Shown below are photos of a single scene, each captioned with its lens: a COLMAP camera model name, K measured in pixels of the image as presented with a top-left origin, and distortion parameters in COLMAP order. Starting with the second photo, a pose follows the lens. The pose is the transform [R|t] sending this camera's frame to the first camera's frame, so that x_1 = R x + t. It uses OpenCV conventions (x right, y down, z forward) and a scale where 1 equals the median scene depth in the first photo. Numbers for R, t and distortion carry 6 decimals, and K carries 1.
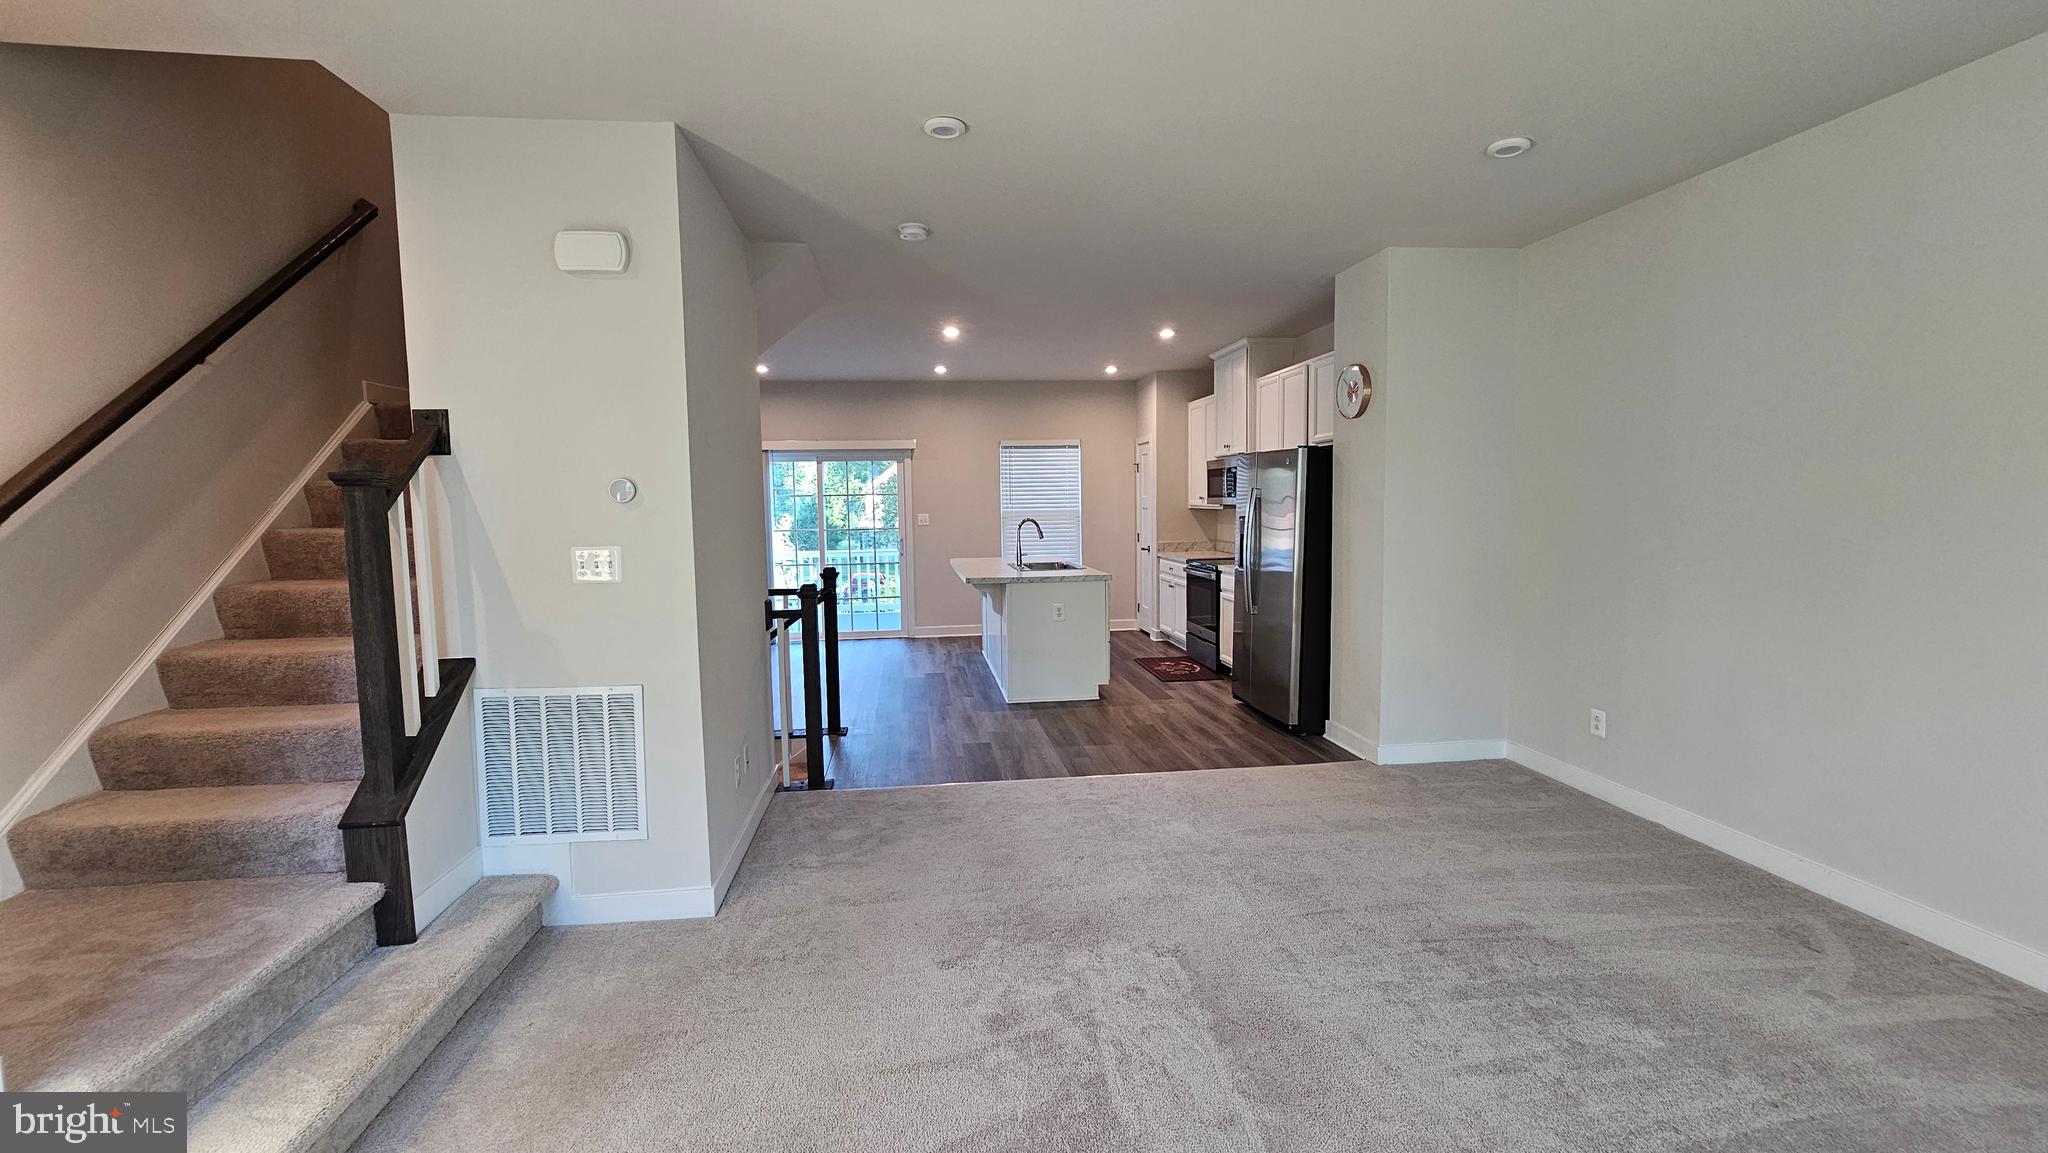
lens RADIAL K [[838.6, 0, 1012.0], [0, 838.6, 576.0], [0, 0, 1]] dist [0.002367, -0.002676]
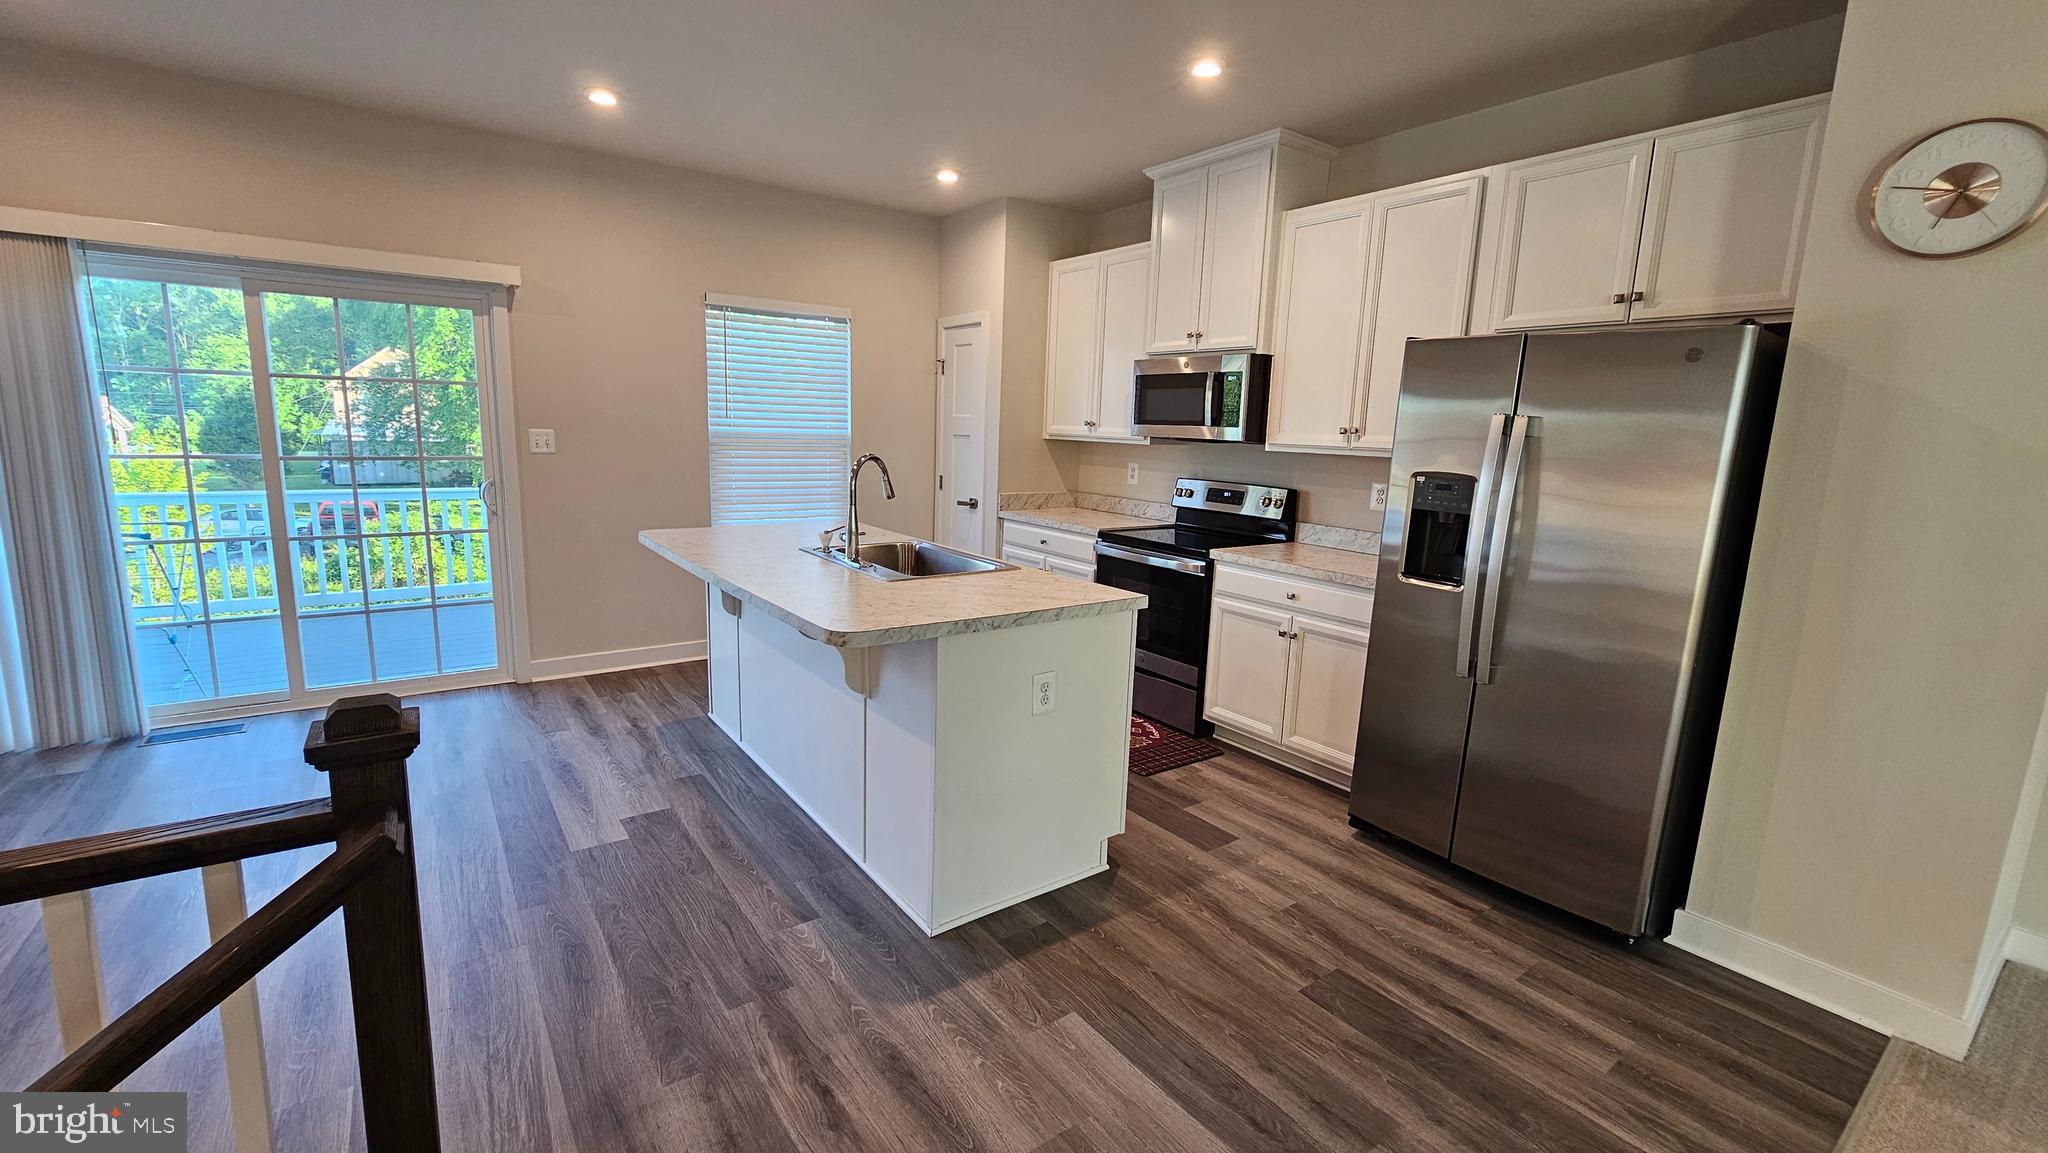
lens RADIAL K [[838.6, 0, 1016.7], [0, 838.6, 570.4], [0, 0, 1]] dist [0.002367, -0.002676]
pose [[0.874735, -0.036767, 0.483205, -0.126421], [-0.004216, 0.996503, 0.083456, -0.042013], [-0.484584, -0.075039, 0.871520, 0.540733]]
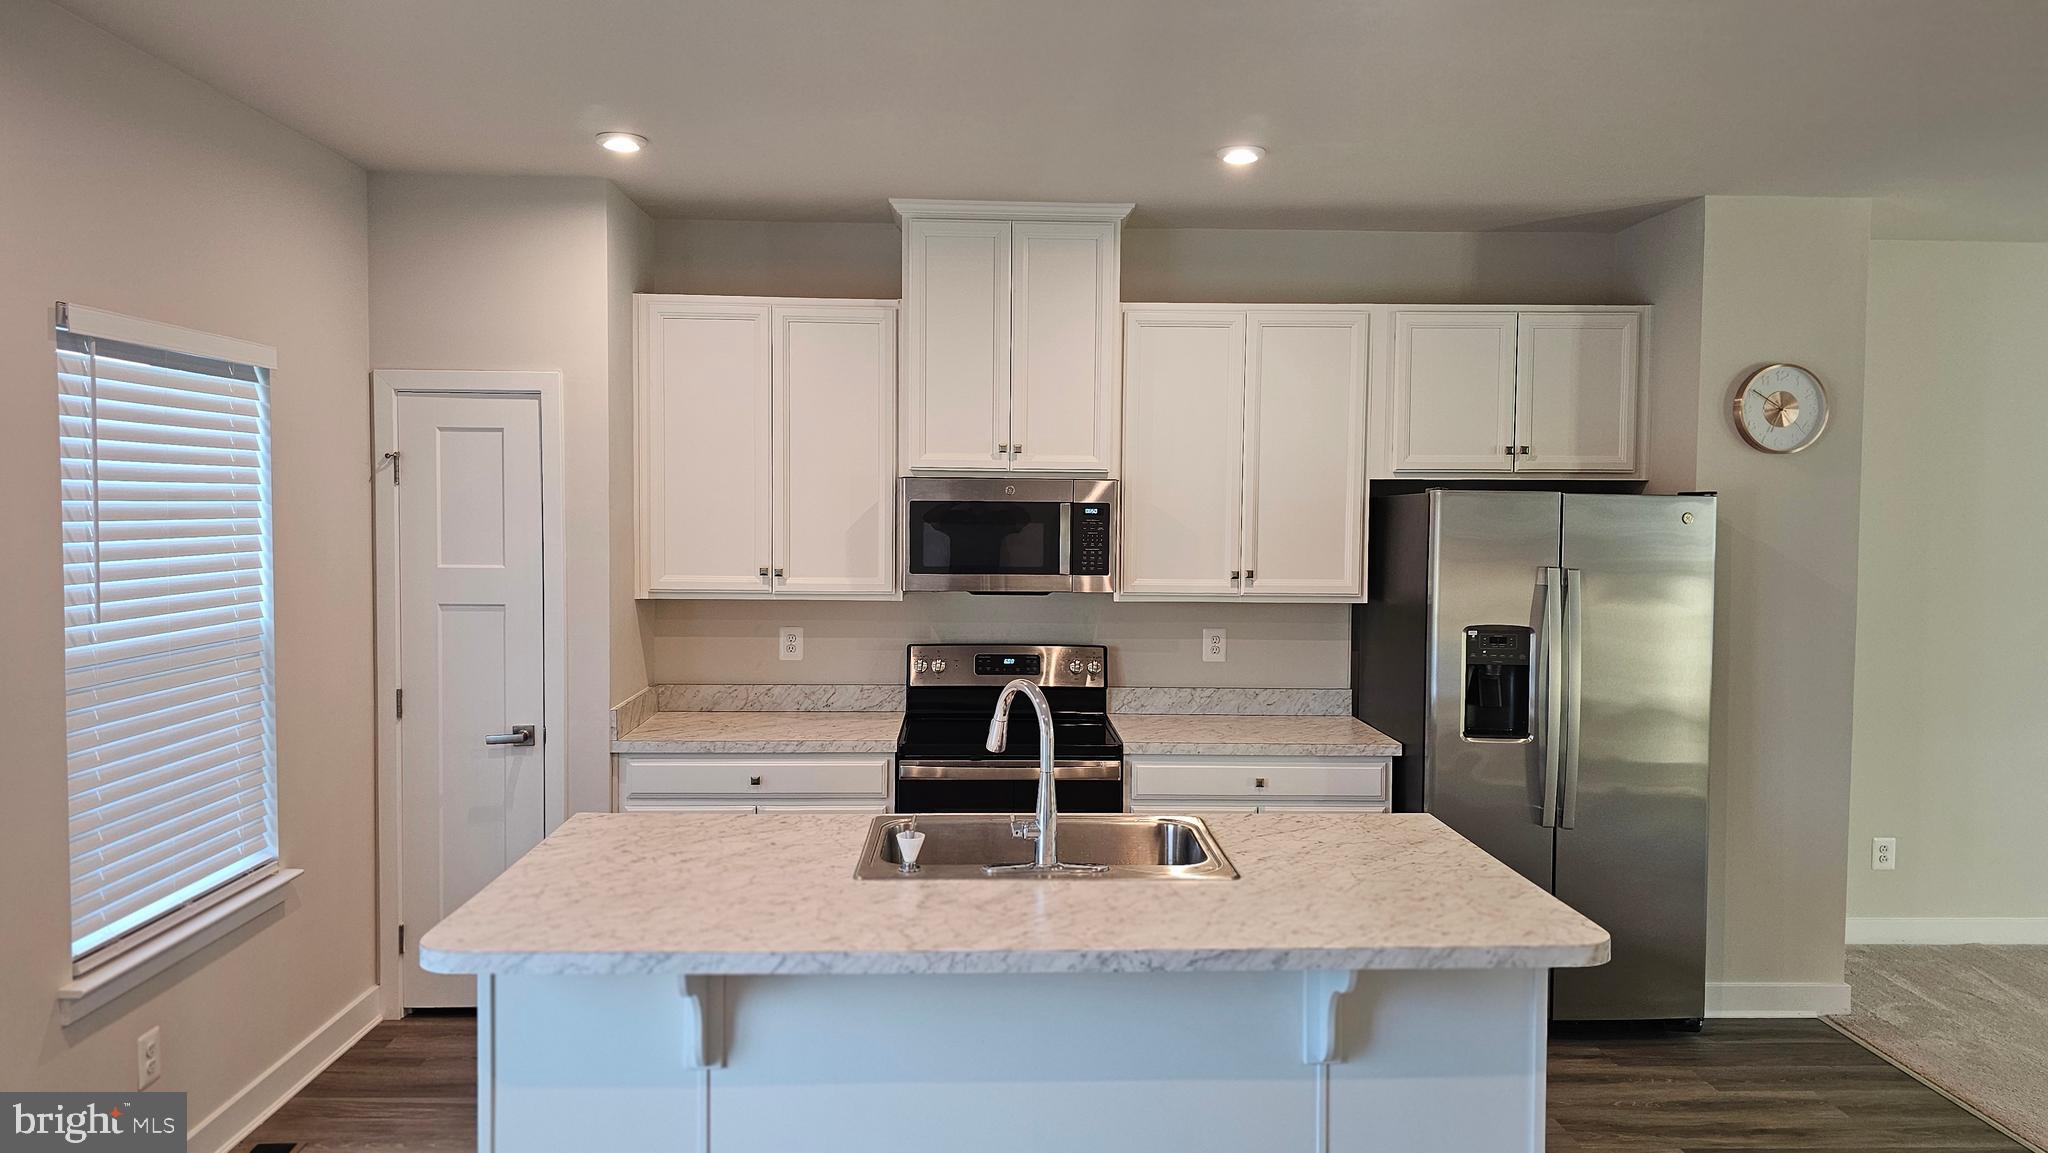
lens RADIAL K [[1397.7, 0, 1024.9], [0, 1397.7, 559.7], [0, 0, 1]] dist [0.036120, -0.012021]
pose [[0.084564, -0.024635, 0.996113, -0.402788], [0.079726, 0.996656, 0.017880, -0.109854], [-0.993223, 0.077905, 0.086245, 0.919853]]
